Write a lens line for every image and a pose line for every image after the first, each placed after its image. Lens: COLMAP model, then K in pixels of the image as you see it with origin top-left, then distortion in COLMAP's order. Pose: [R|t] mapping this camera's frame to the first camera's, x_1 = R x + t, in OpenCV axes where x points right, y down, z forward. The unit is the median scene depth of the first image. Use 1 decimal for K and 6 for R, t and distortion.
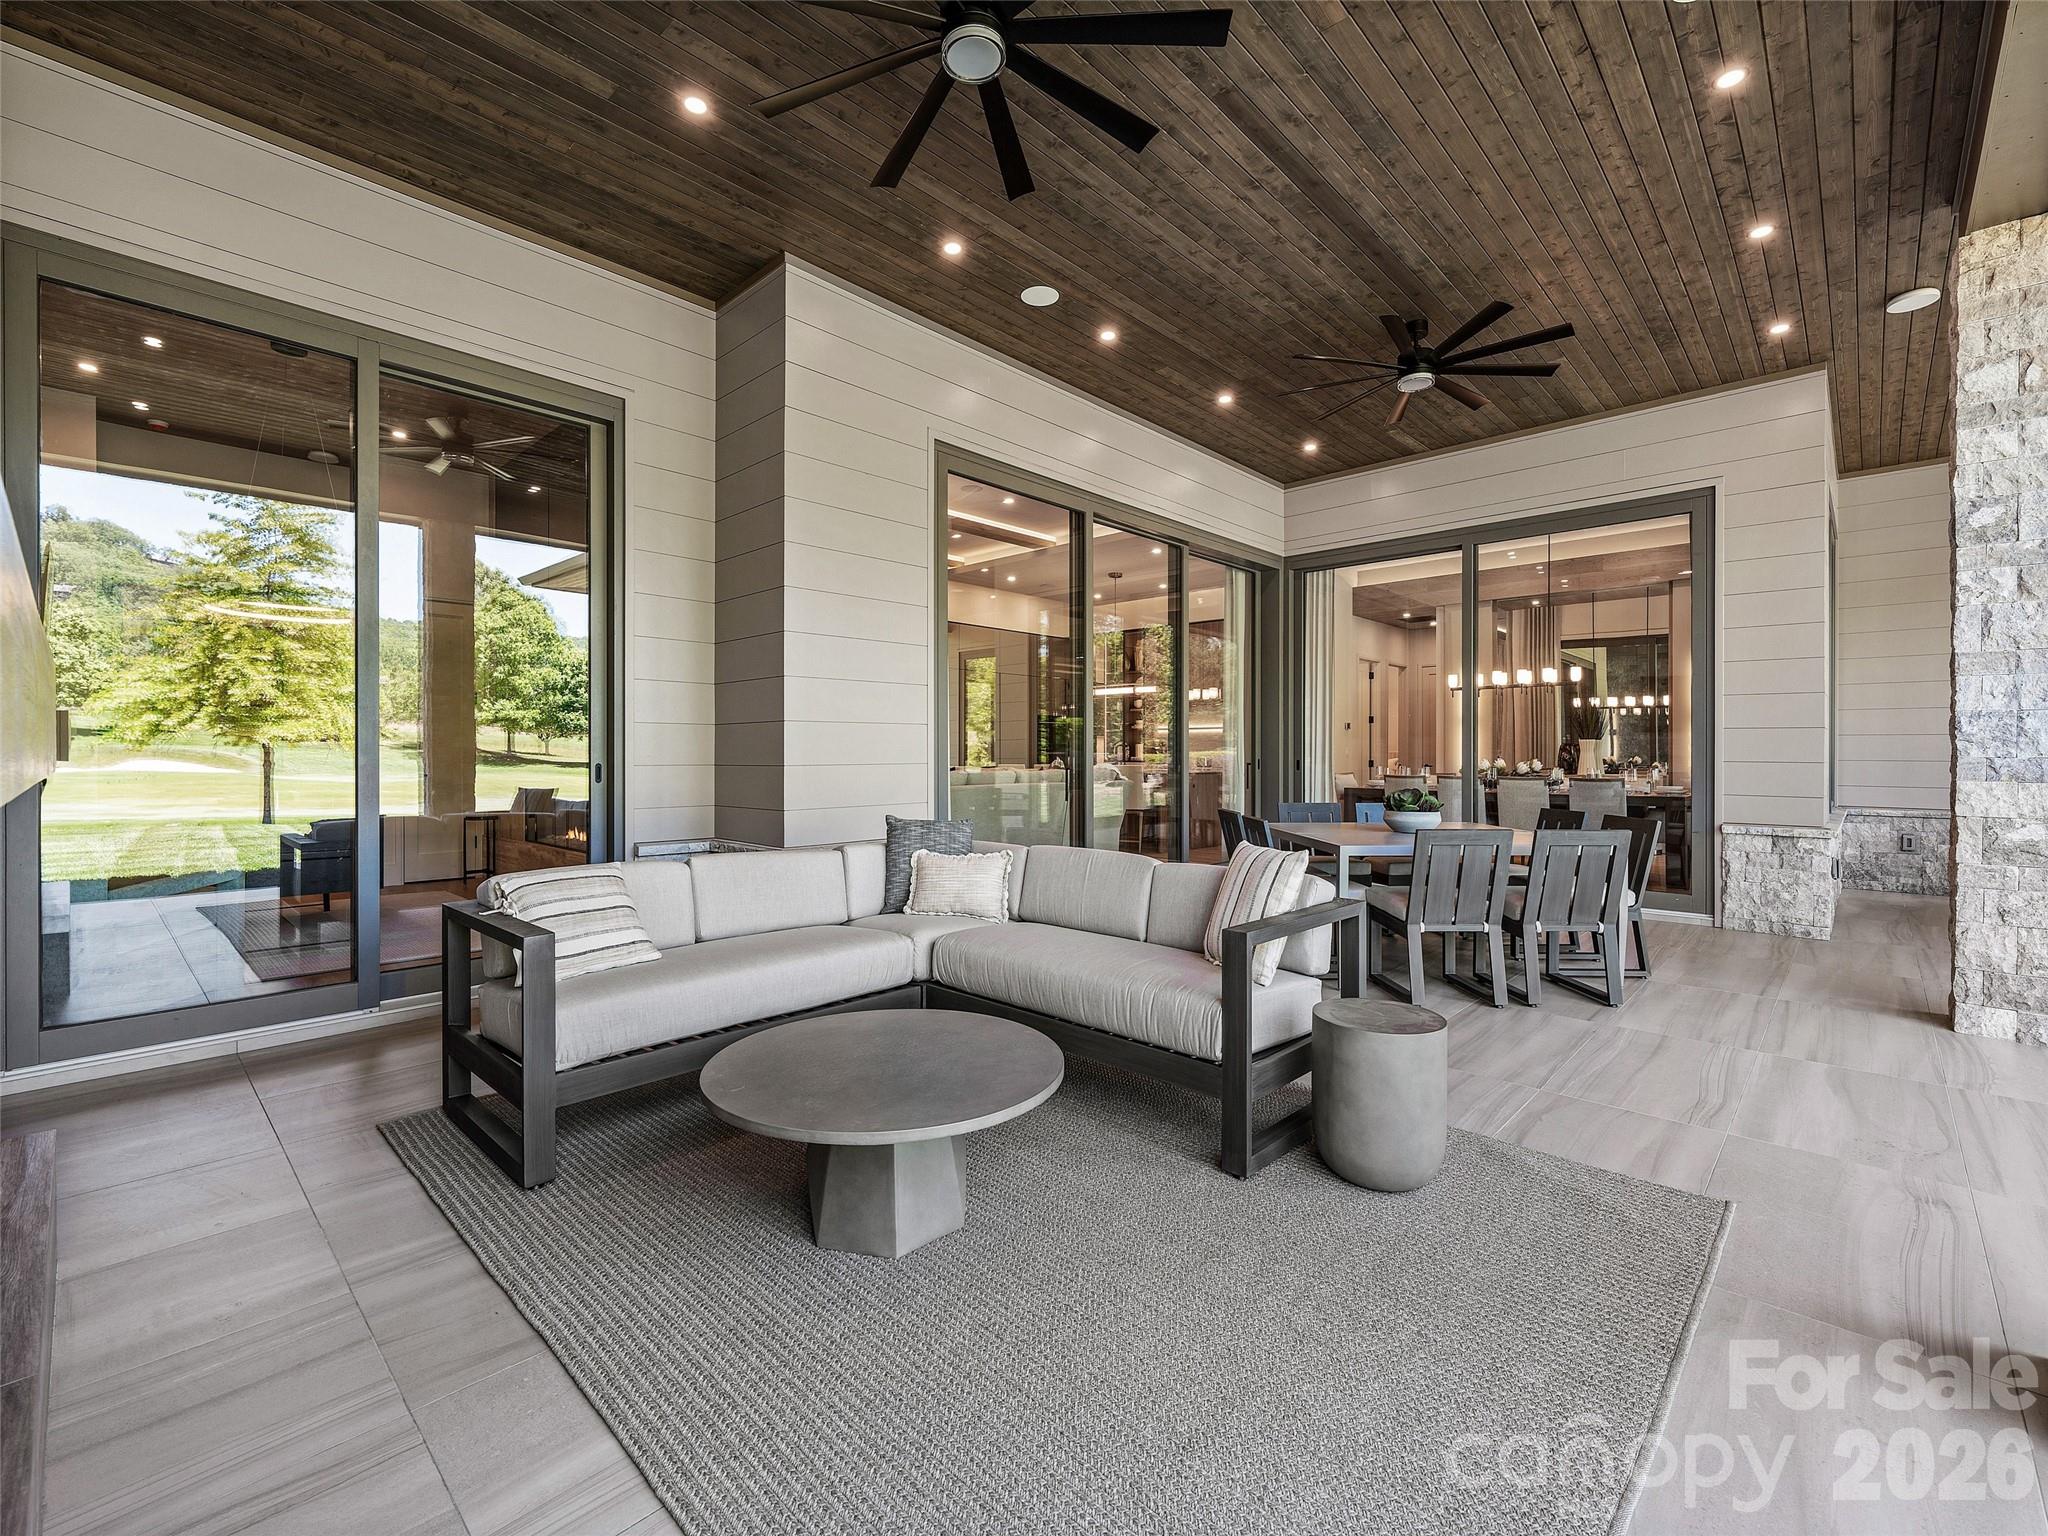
lens RADIAL K [[897.9, 0, 1021.1], [0, 897.9, 760.0], [0, 0, 1]] dist [-0.002198, 0.000192]
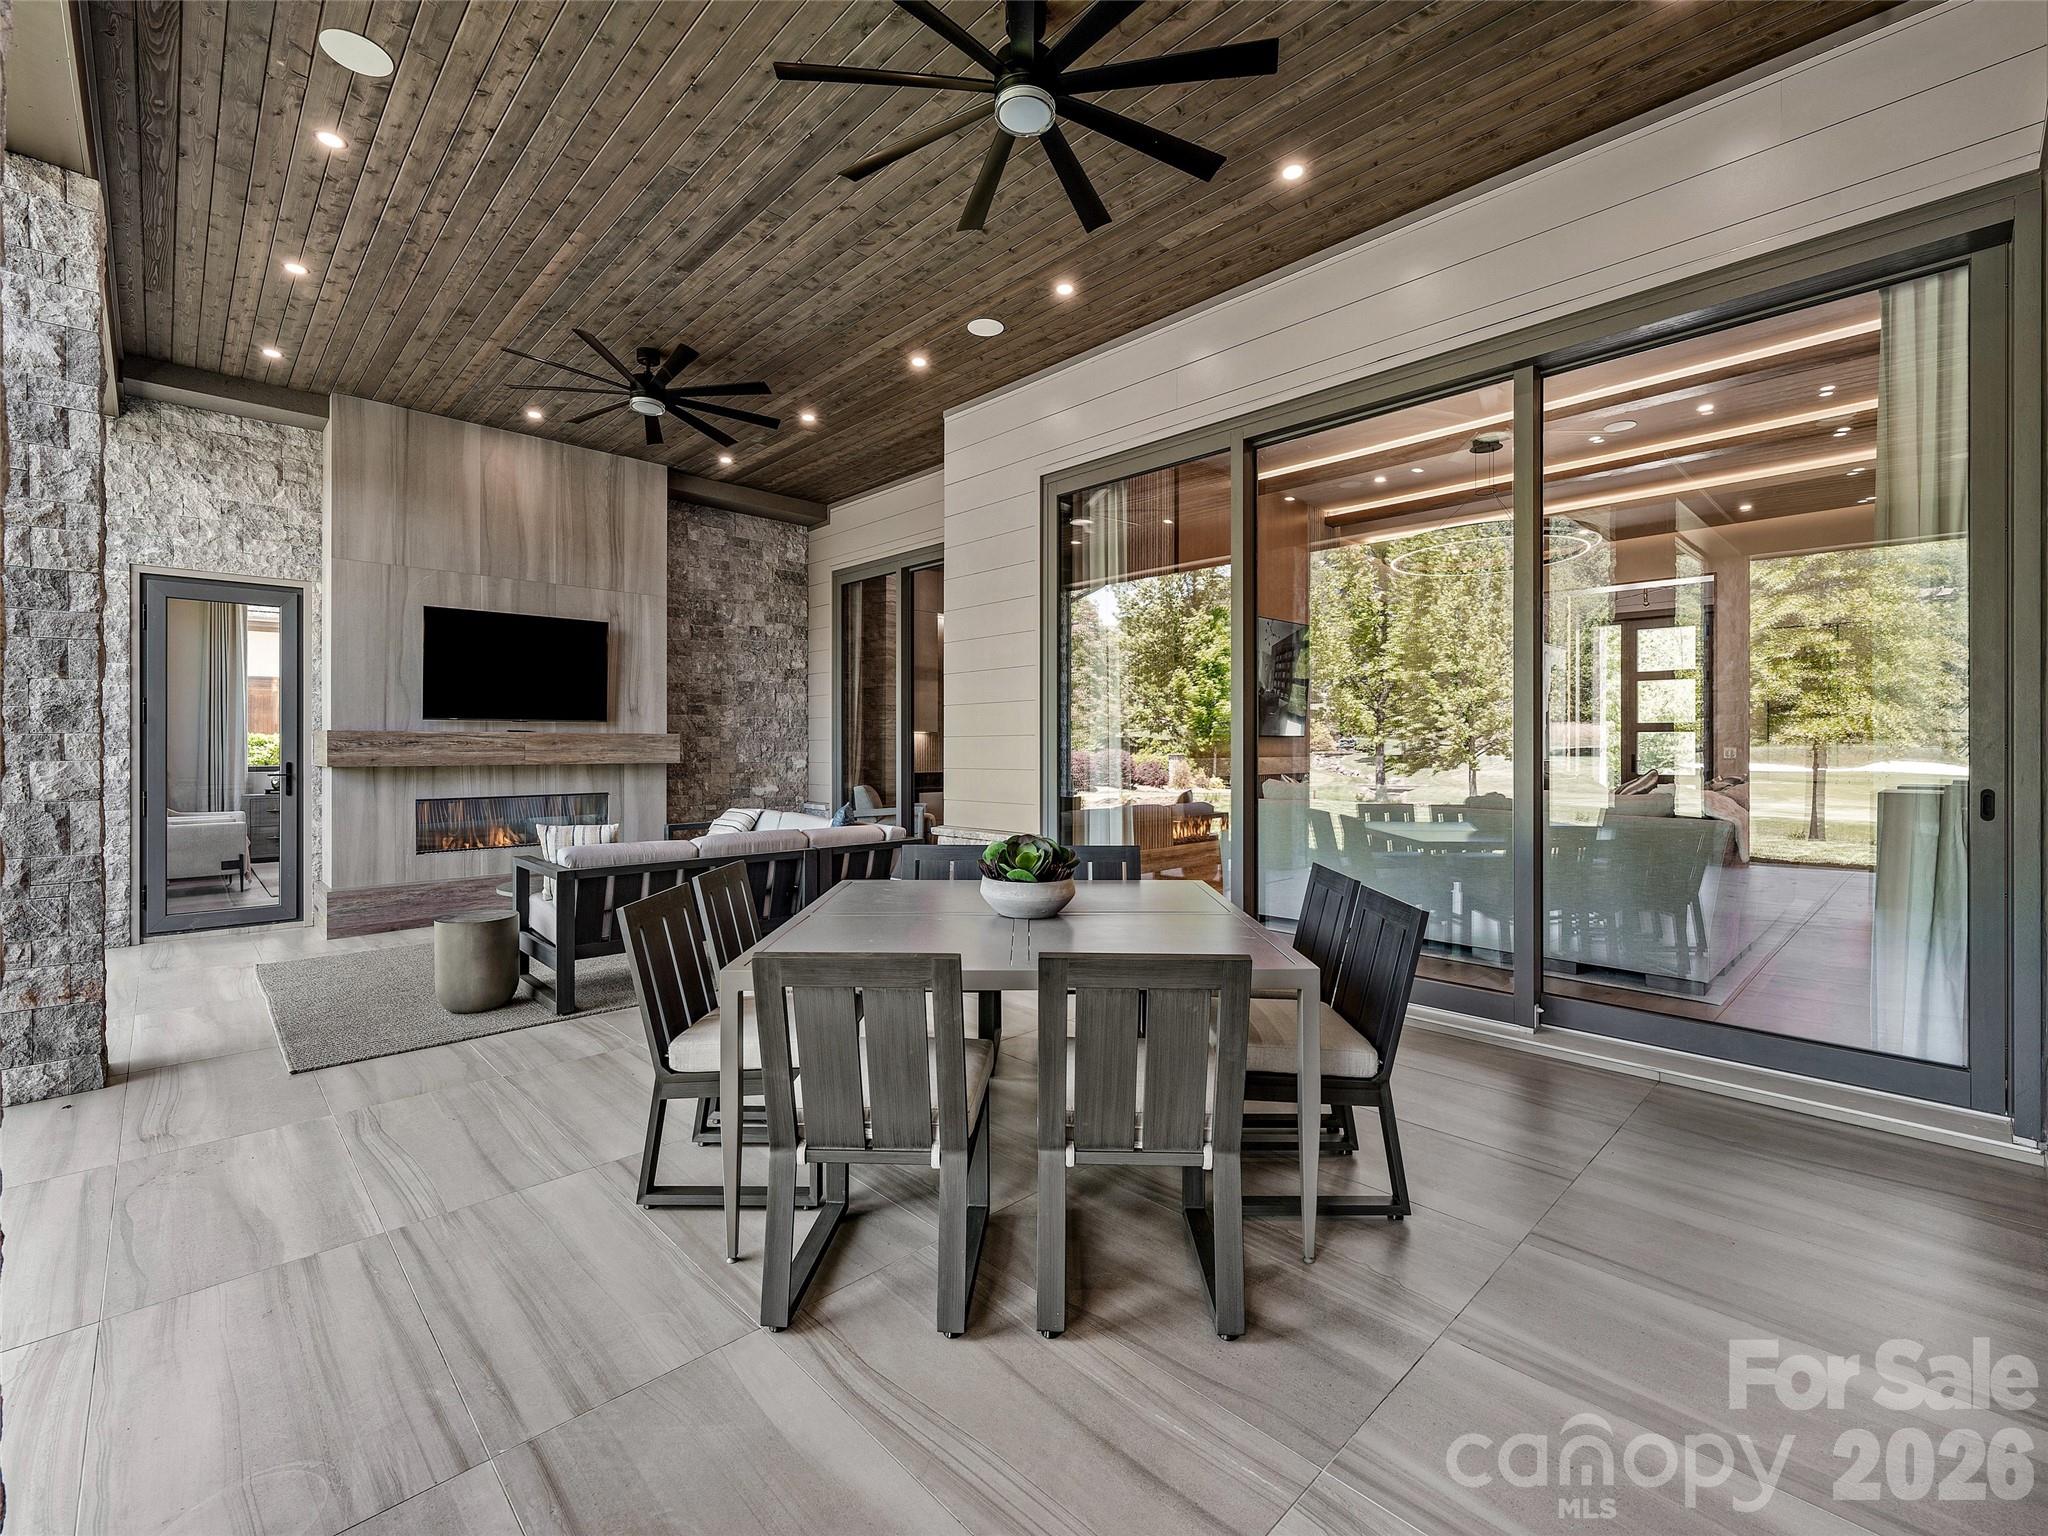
lens RADIAL K [[897.9, 0, 1025.0], [0, 897.9, 754.9], [0, 0, 1]] dist [-0.002198, 0.000192]
pose [[-0.048674, 0.005017, -0.998802, 1.685542], [-0.007718, 0.999956, 0.005399, -0.036858], [0.998785, 0.007972, -0.048633, 1.735355]]
